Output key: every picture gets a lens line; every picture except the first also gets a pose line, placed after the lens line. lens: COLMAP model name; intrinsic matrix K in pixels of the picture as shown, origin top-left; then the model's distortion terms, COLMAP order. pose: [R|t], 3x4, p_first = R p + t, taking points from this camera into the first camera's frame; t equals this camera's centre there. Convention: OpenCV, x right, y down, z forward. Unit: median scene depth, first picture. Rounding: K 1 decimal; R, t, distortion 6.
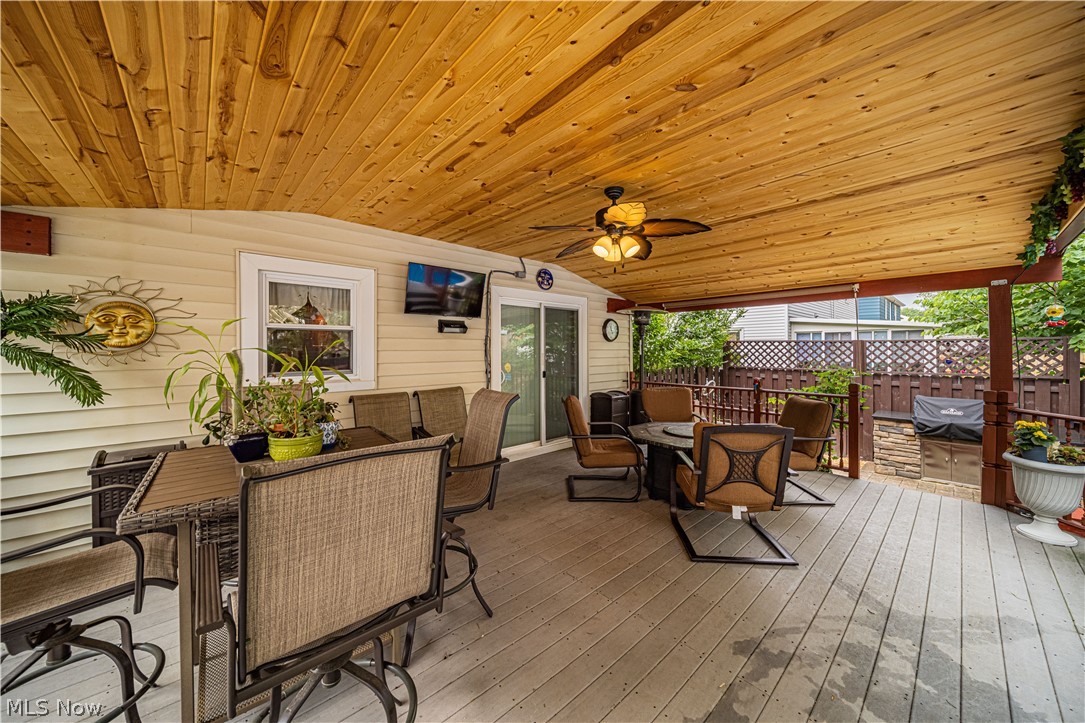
lens RADIAL K [[385.0, 0, 558.9], [0, 385.0, 351.9], [0, 0, 1]] dist [0.000447, 0.000078]
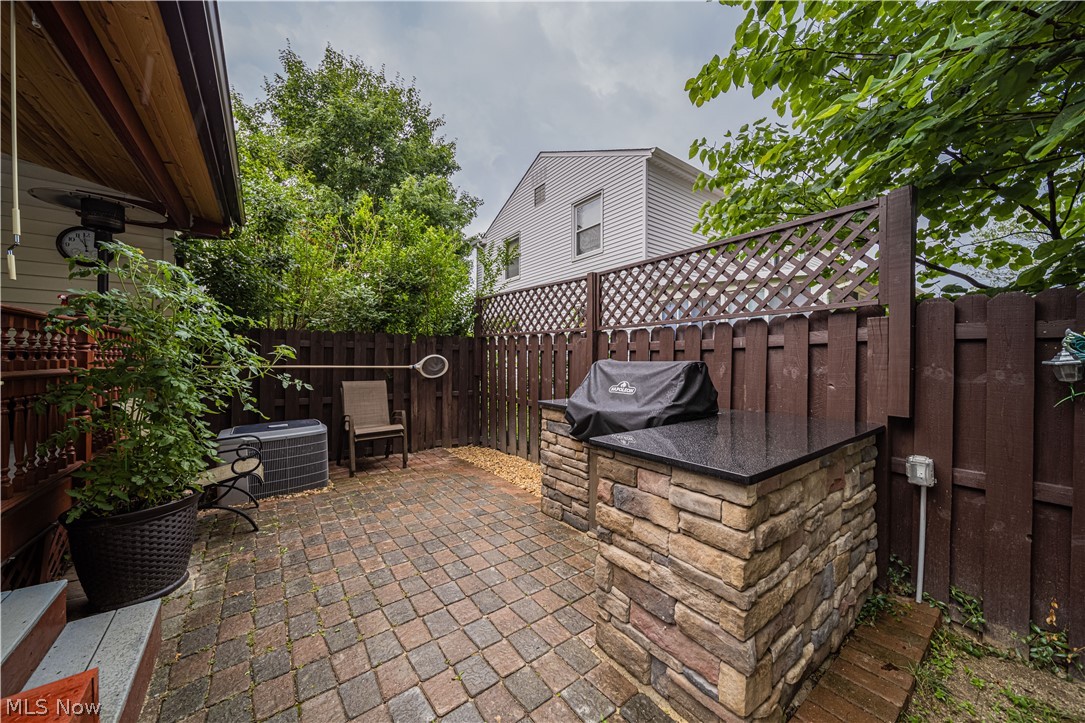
lens RADIAL K [[377.4, 0, 538.9], [0, 377.4, 360.2], [0, 0, 1]] dist [-0.001204, -0.000071]
pose [[0.991640, 0.002001, -0.129021, 1.194948], [-0.002610, 0.999986, -0.004549, 0.152221], [0.129010, 0.004848, 0.991631, 0.670459]]
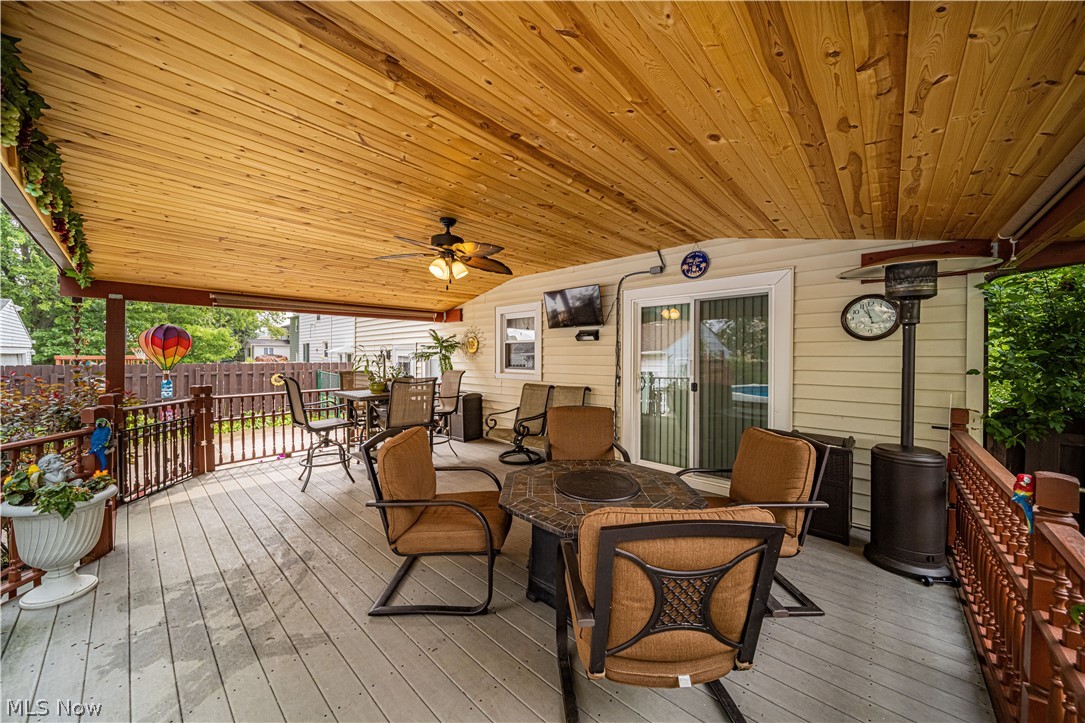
lens RADIAL K [[377.4, 0, 538.9], [0, 377.4, 360.2], [0, 0, 1]] dist [-0.001204, -0.000071]
pose [[0.068430, 0.013236, -0.997568, 0.789939], [-0.011802, 0.999853, 0.012457, -0.001833], [0.997586, 0.010920, 0.068576, 0.712833]]
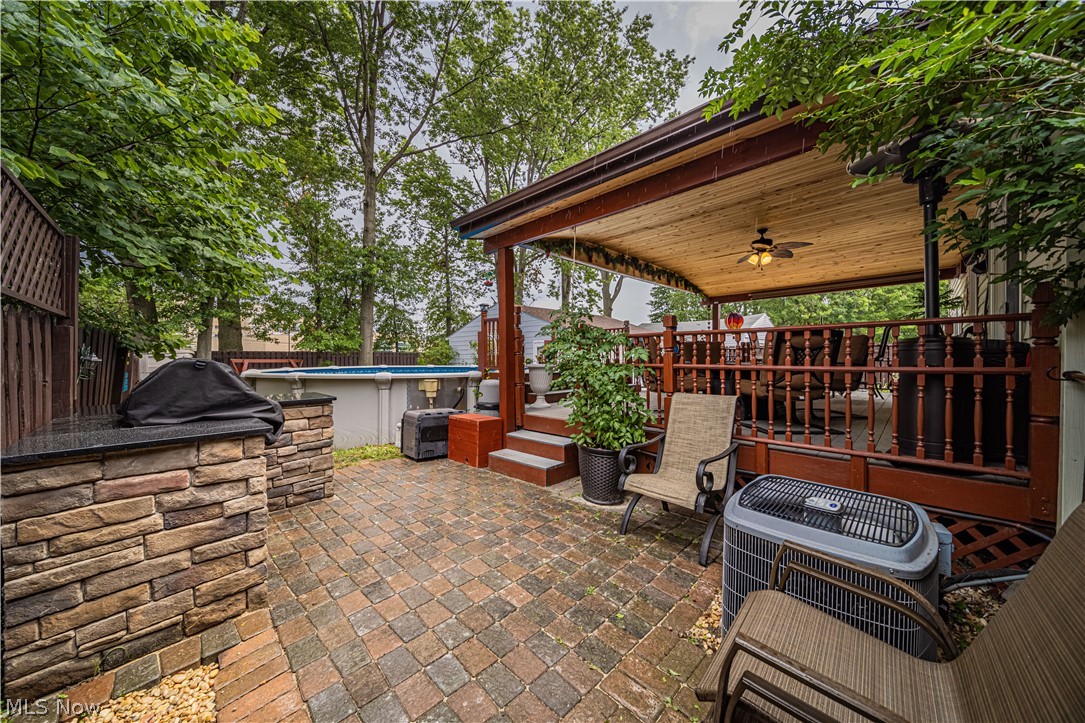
lens RADIAL K [[377.4, 0, 538.9], [0, 377.4, 360.2], [0, 0, 1]] dist [-0.001204, -0.000071]
pose [[-0.999714, 0.006224, -0.023077, 0.813140], [0.005932, 0.999902, 0.012687, 0.145340], [0.023153, 0.012547, -0.999653, 1.788236]]
